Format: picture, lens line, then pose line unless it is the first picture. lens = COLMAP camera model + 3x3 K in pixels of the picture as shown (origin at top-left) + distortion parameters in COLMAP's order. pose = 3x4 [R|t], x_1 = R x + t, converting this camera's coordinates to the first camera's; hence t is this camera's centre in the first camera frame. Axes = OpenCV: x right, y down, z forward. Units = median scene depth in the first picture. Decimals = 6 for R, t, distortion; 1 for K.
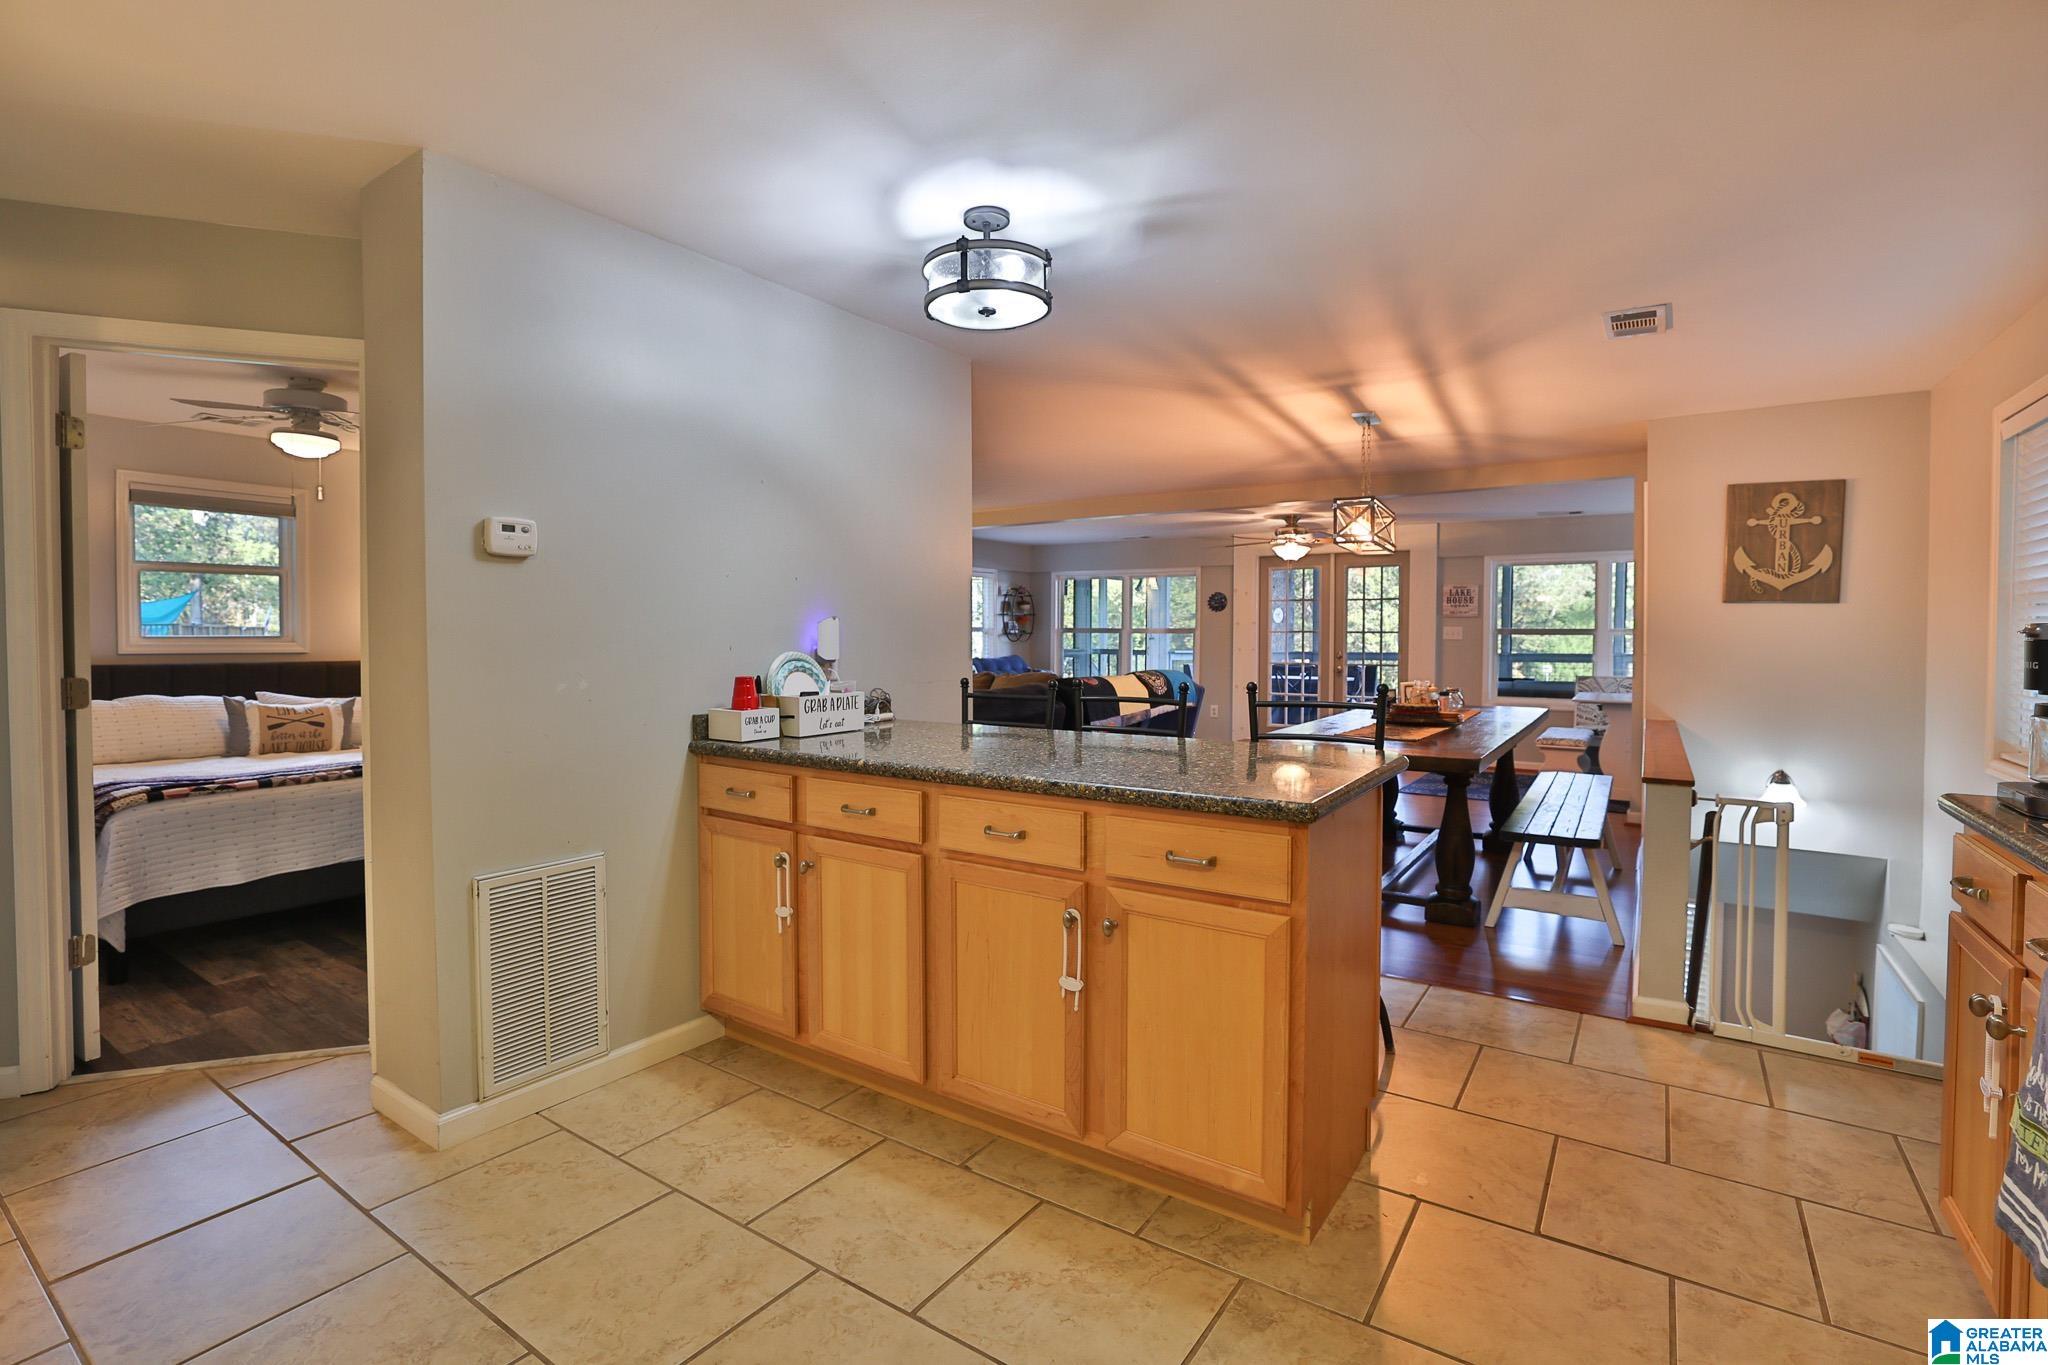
lens RADIAL K [[949.2, 0, 986.7], [0, 949.2, 659.1], [0, 0, 1]] dist [-0.042292, 0.012379]
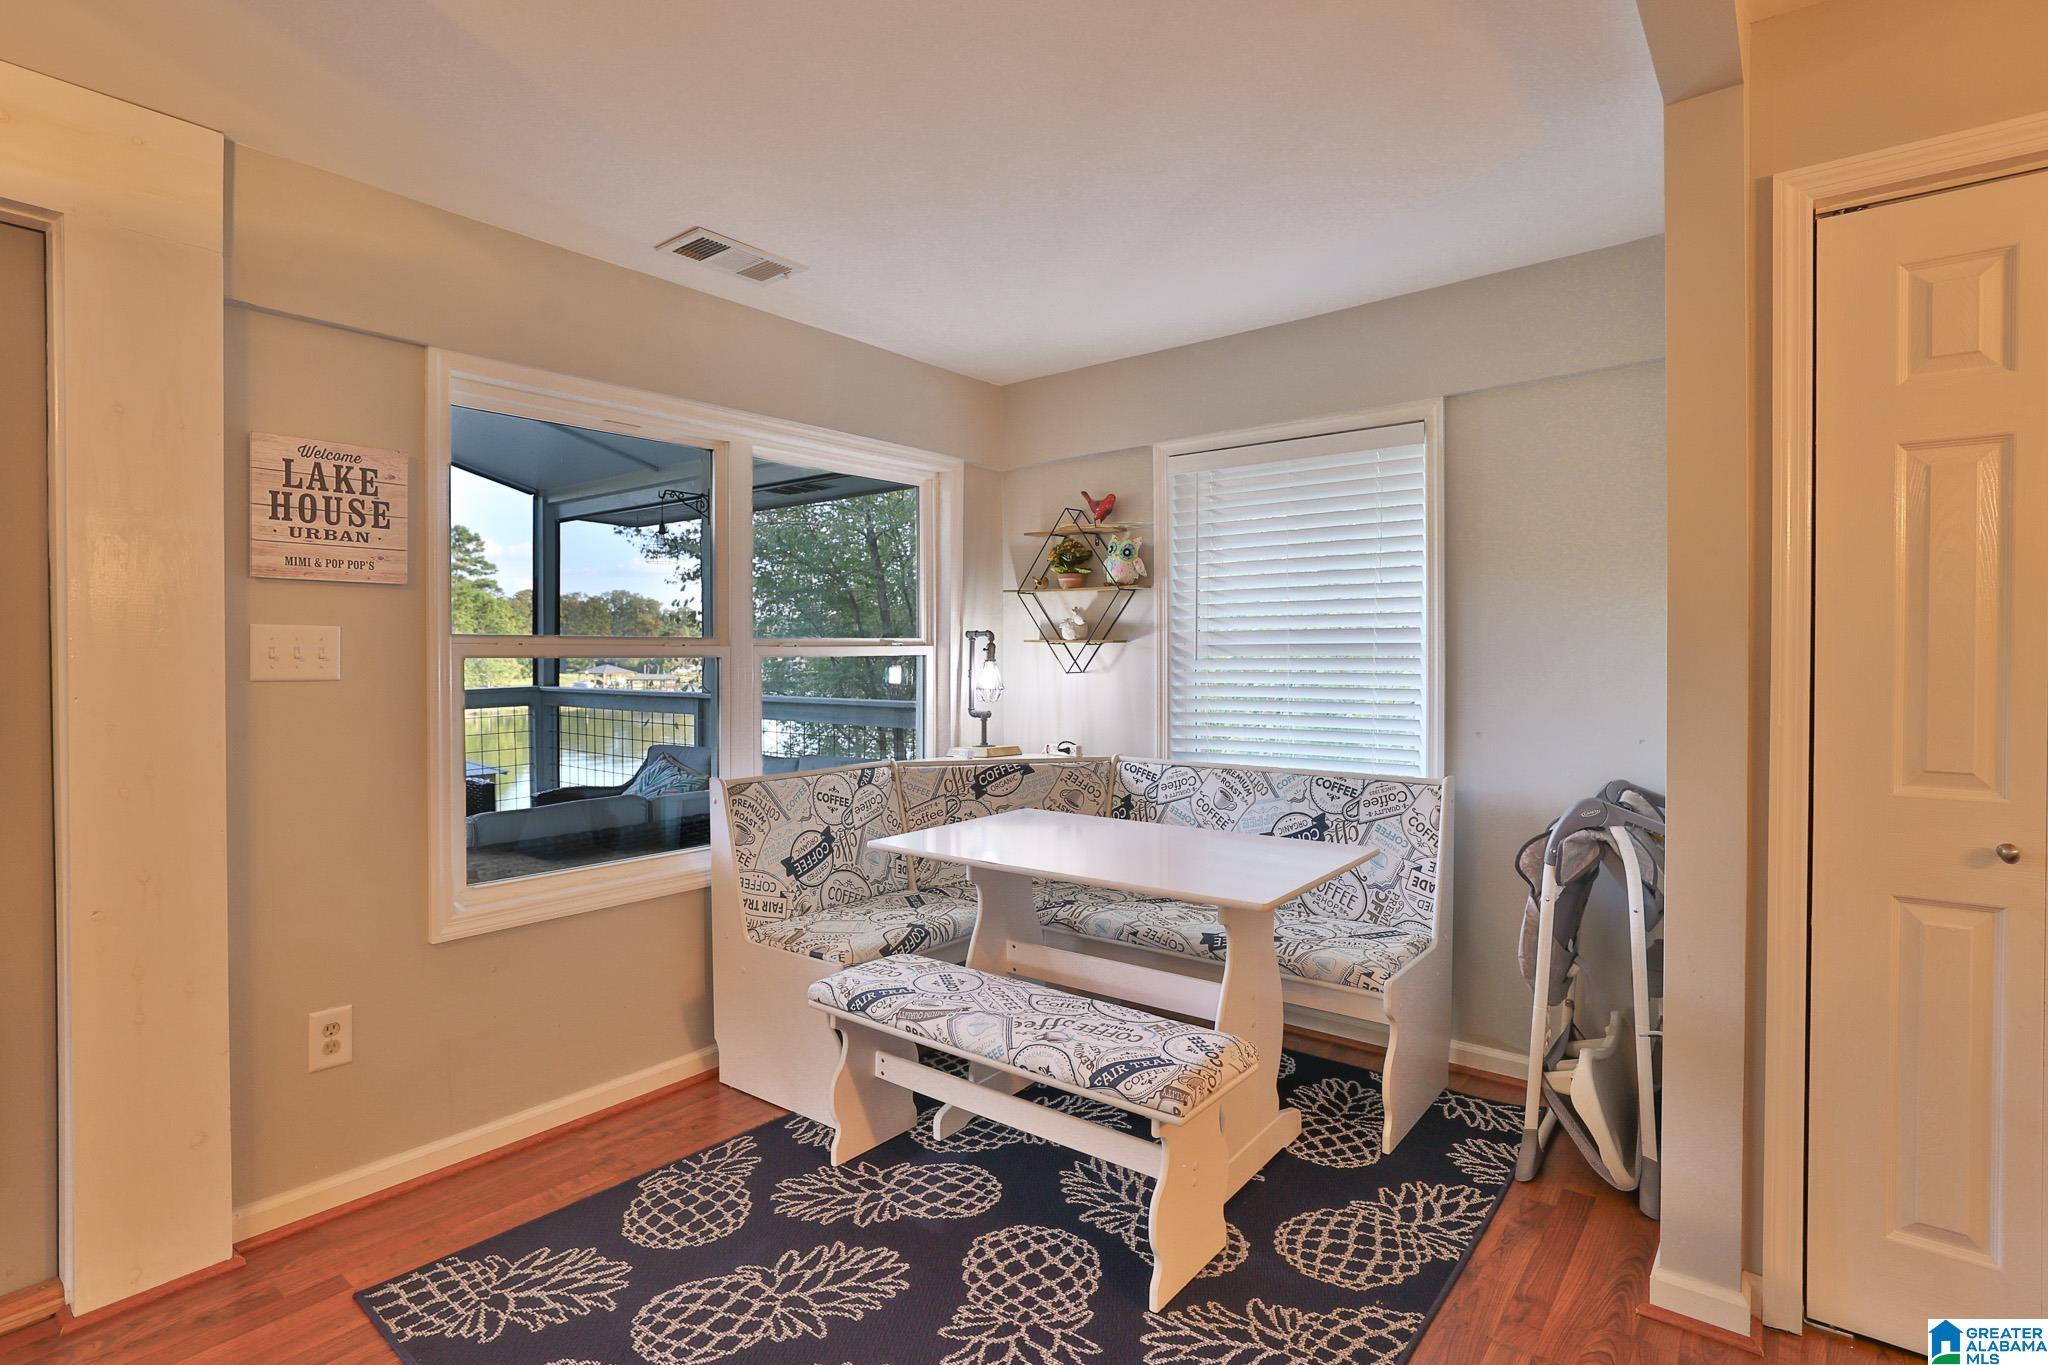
lens RADIAL K [[1030.3, 0, 1007.6], [0, 1030.3, 674.8], [0, 0, 1]] dist [-0.014268, 0.001413]
pose [[0.060418, -0.023726, 0.997891, 0.490904], [0.025347, 0.999432, 0.022228, -0.044186], [-0.997851, 0.023951, 0.060985, 1.549049]]
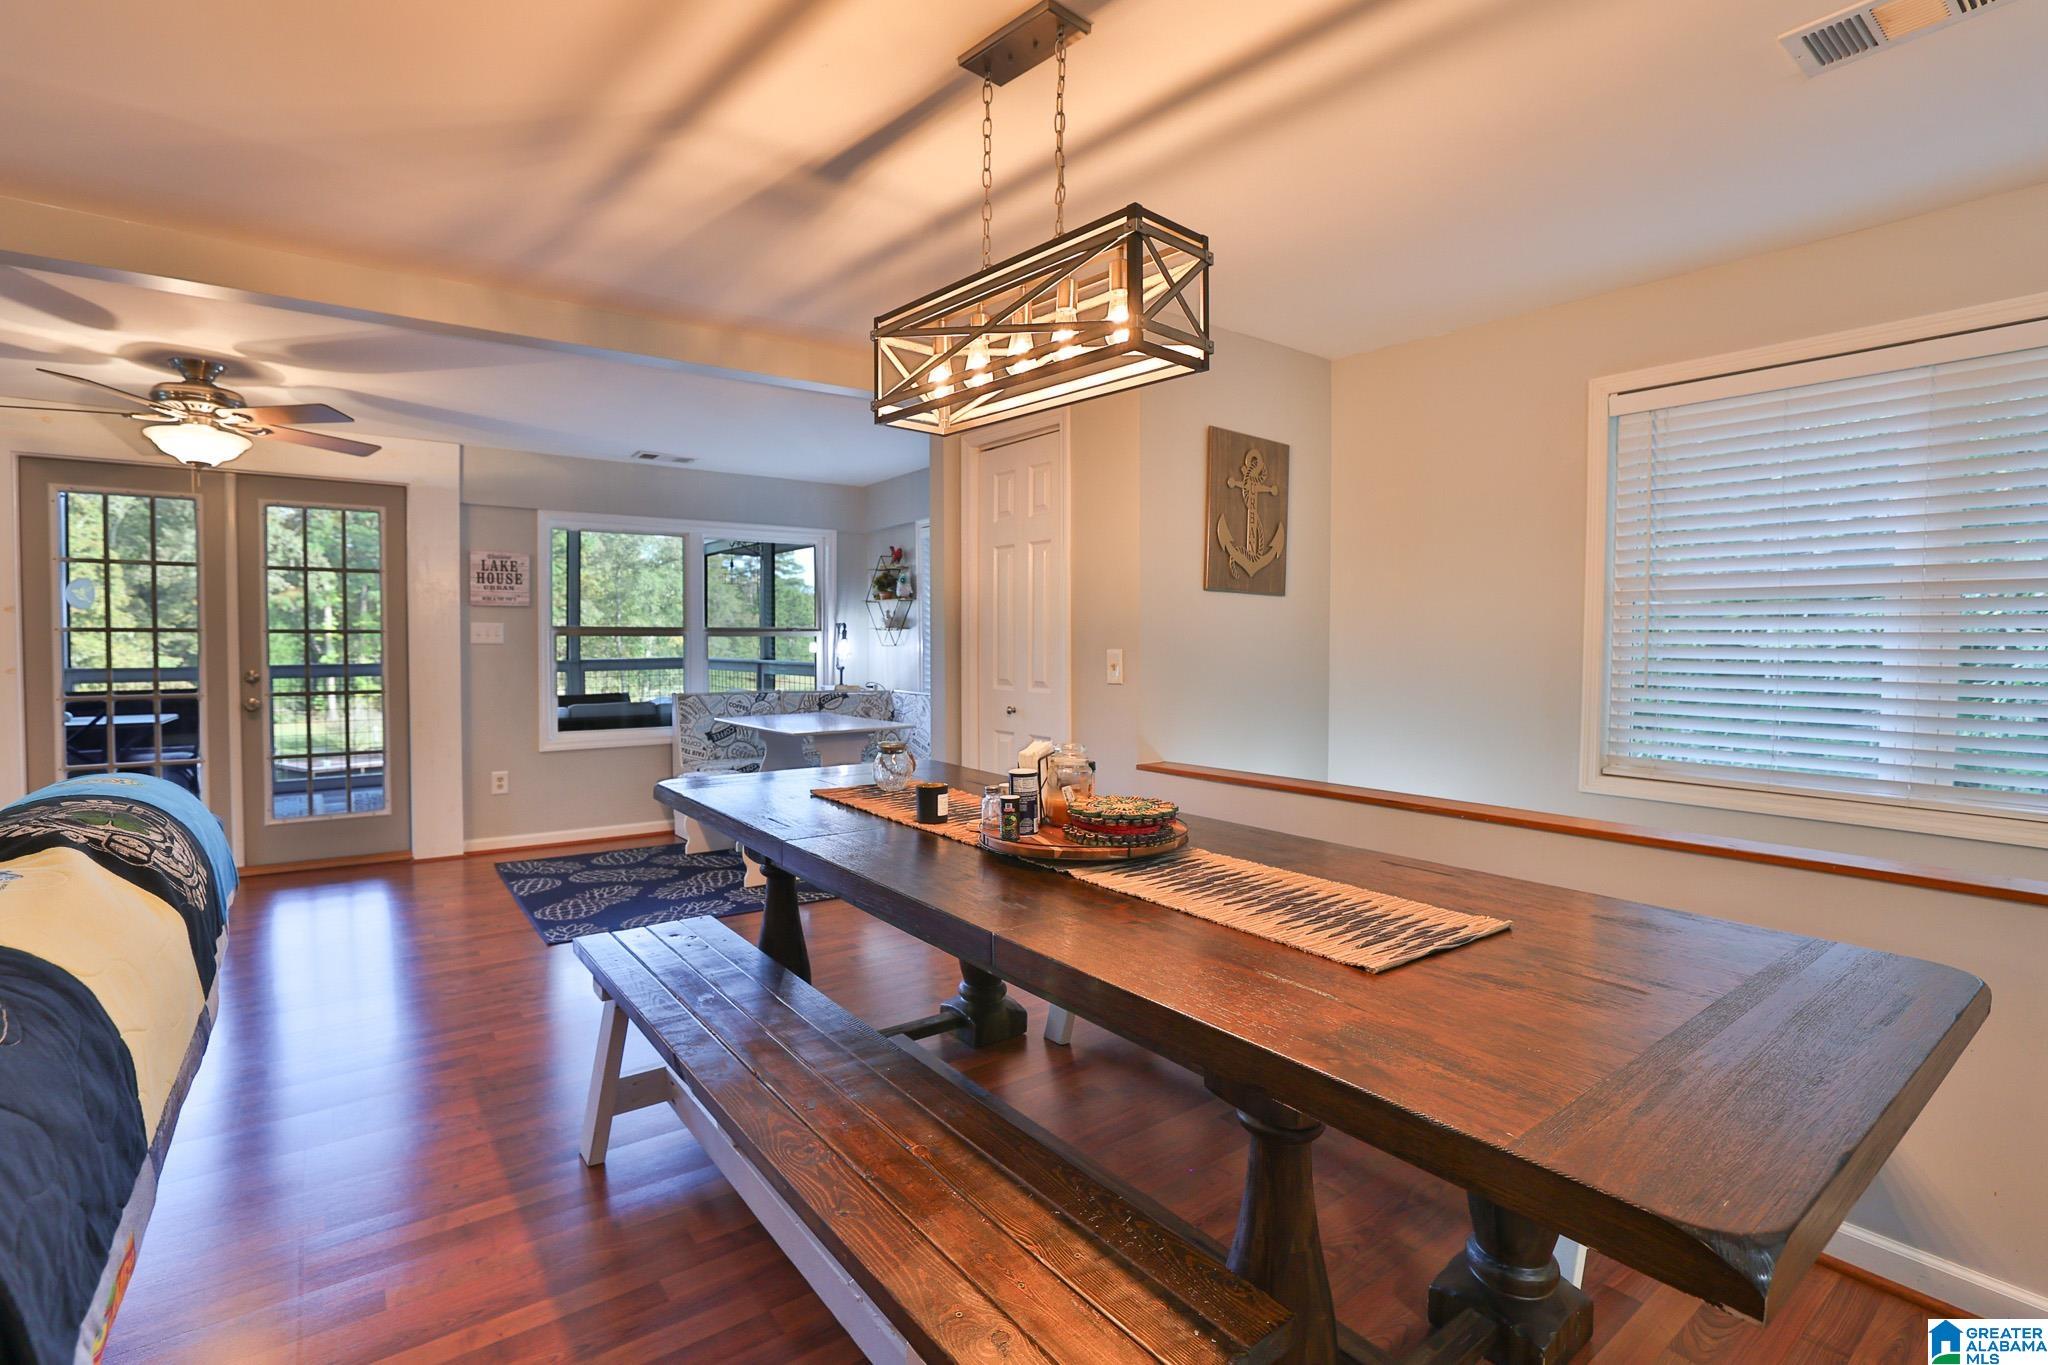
lens RADIAL K [[949.2, 0, 1010.4], [0, 949.2, 674.1], [0, 0, 1]] dist [-0.042292, 0.012379]
pose [[0.302562, -0.035765, 0.952458, 0.051081], [0.023026, 0.999278, 0.030209, -0.022460], [-0.952851, 0.012791, 0.303167, 0.957229]]
